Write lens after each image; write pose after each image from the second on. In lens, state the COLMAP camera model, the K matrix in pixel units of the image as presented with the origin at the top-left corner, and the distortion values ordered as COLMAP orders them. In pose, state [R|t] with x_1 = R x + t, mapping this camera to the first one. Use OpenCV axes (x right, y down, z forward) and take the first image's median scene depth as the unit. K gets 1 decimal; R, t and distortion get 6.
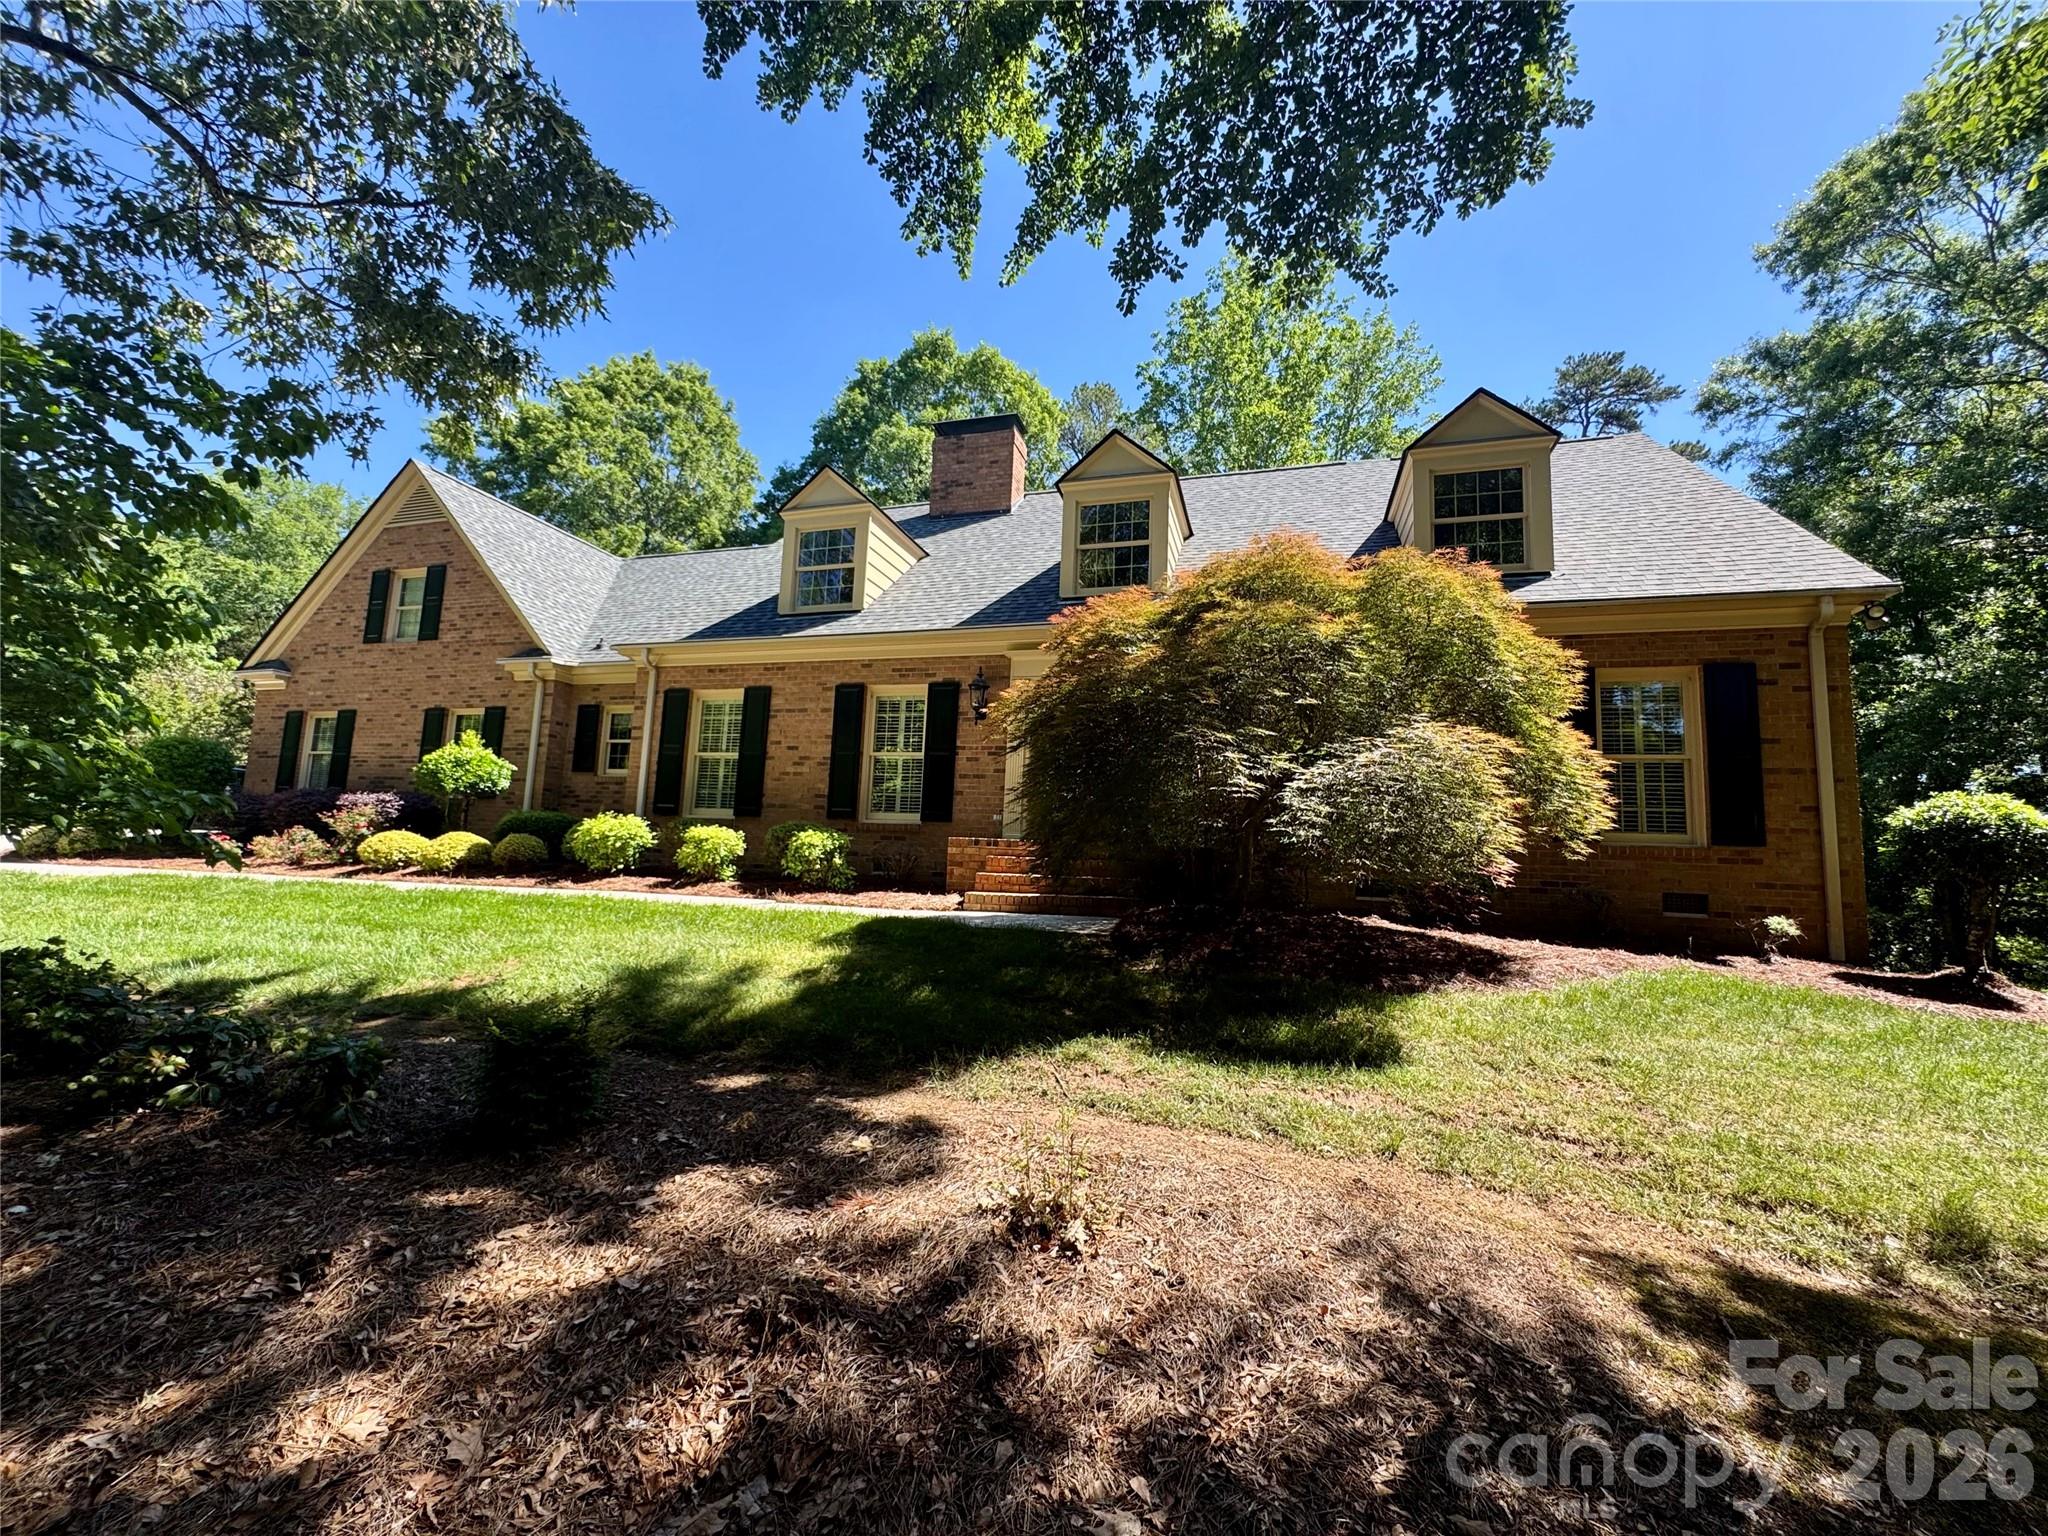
lens RADIAL K [[817.6, 0, 1021.0], [0, 817.6, 770.6], [0, 0, 1]] dist [-0.002810, 0.000135]
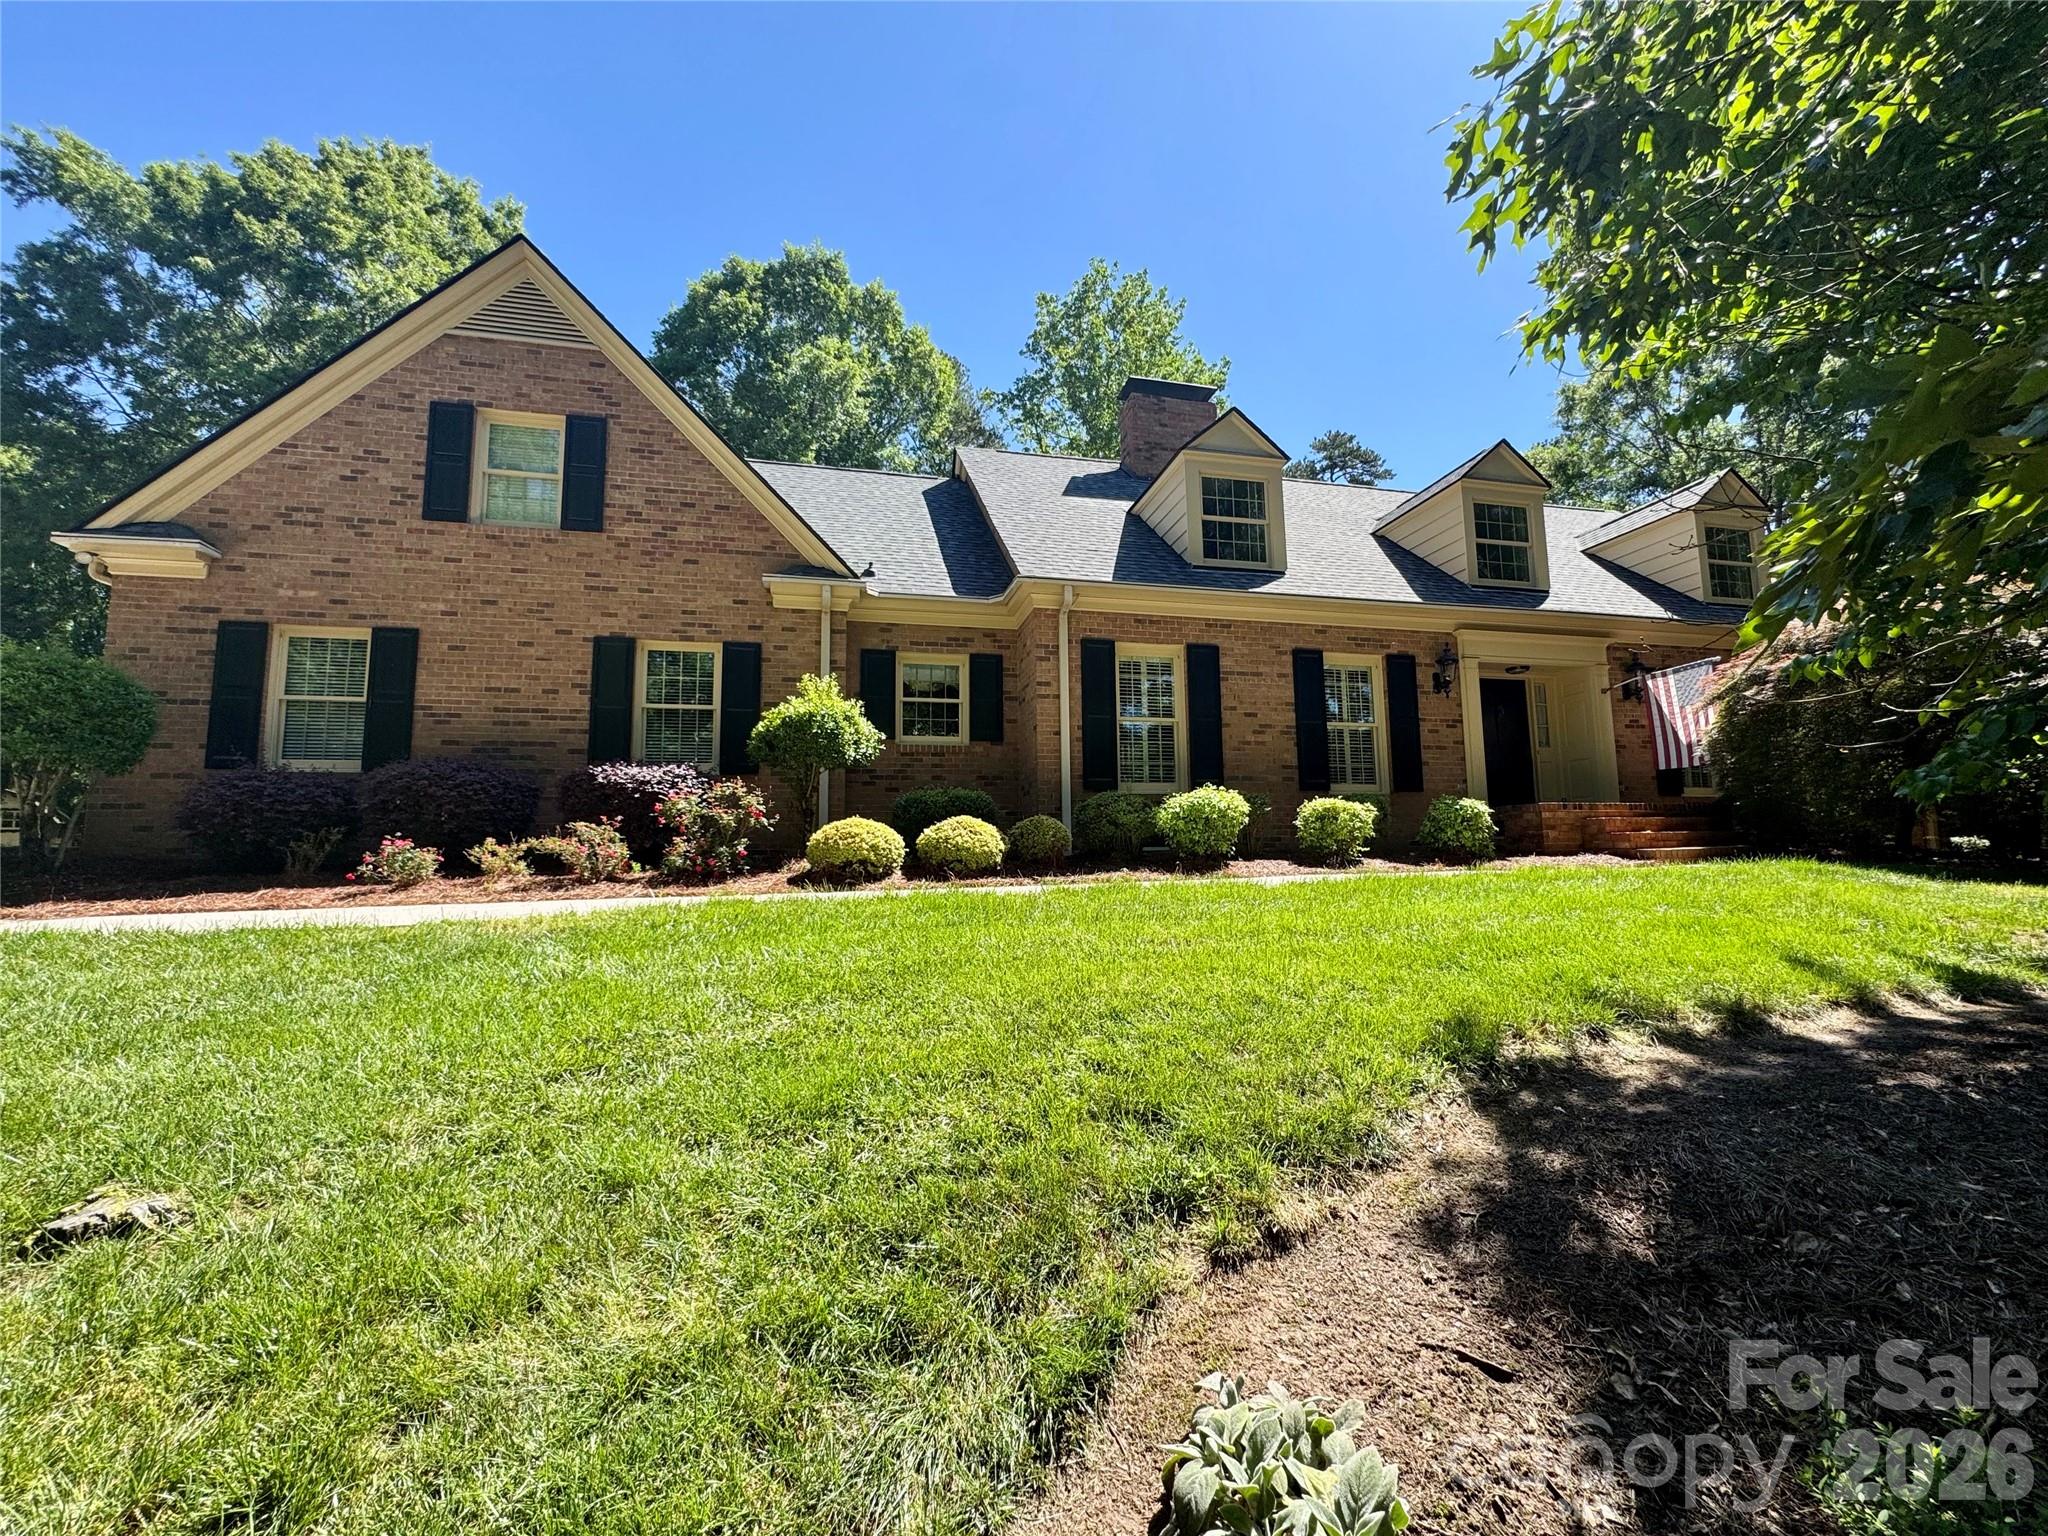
lens RADIAL K [[817.6, 0, 1021.0], [0, 817.6, 770.6], [0, 0, 1]] dist [-0.002810, 0.000135]
pose [[0.861251, -0.013101, 0.508011, -0.954952], [-0.011963, 0.998868, 0.046041, -0.002688], [-0.508040, -0.045730, 0.860119, 0.317129]]
